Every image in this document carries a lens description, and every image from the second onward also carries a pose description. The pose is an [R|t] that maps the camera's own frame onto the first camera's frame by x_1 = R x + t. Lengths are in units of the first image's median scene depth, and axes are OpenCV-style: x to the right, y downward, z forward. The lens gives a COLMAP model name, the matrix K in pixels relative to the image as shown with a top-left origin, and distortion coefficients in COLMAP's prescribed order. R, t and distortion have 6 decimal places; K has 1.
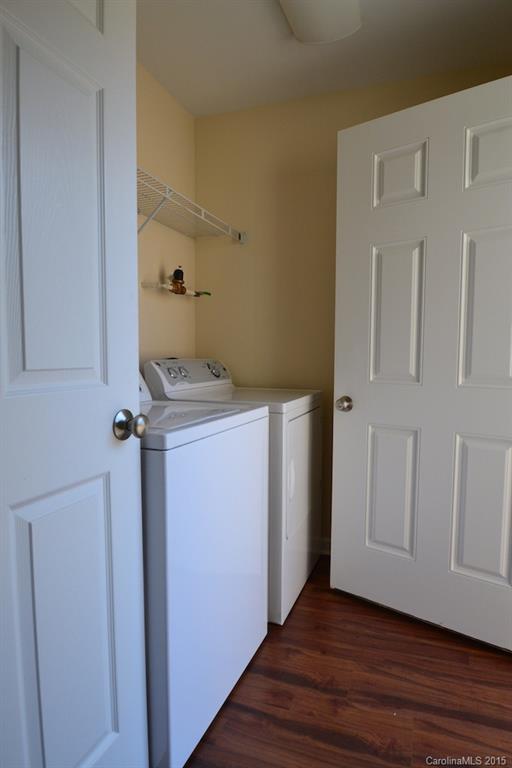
lens RADIAL K [[443.4, 0, 257.5], [0, 443.4, 386.6], [0, 0, 1]] dist [-0.034100, -0.002579]
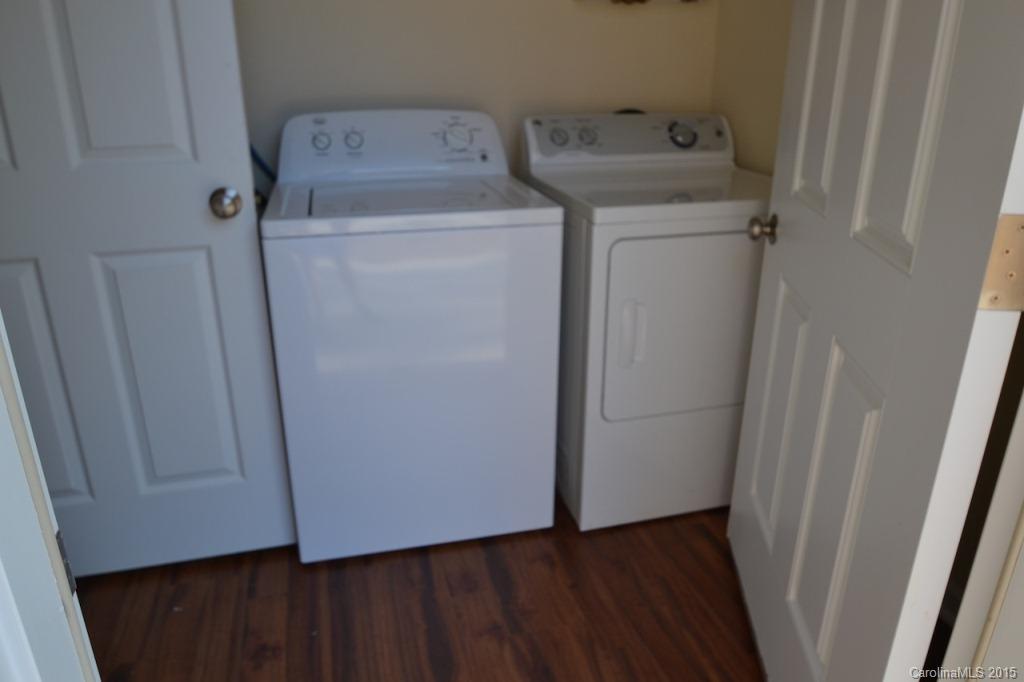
lens RADIAL K [[703.8, 0, 513.1], [0, 703.8, 335.3], [0, 0, 1]] dist [-0.009079, -0.000760]
pose [[0.582190, 0.293962, -0.758051, 0.818362], [-0.056819, 0.944782, 0.322736, -0.106463], [0.811065, -0.144823, 0.566745, 0.367411]]
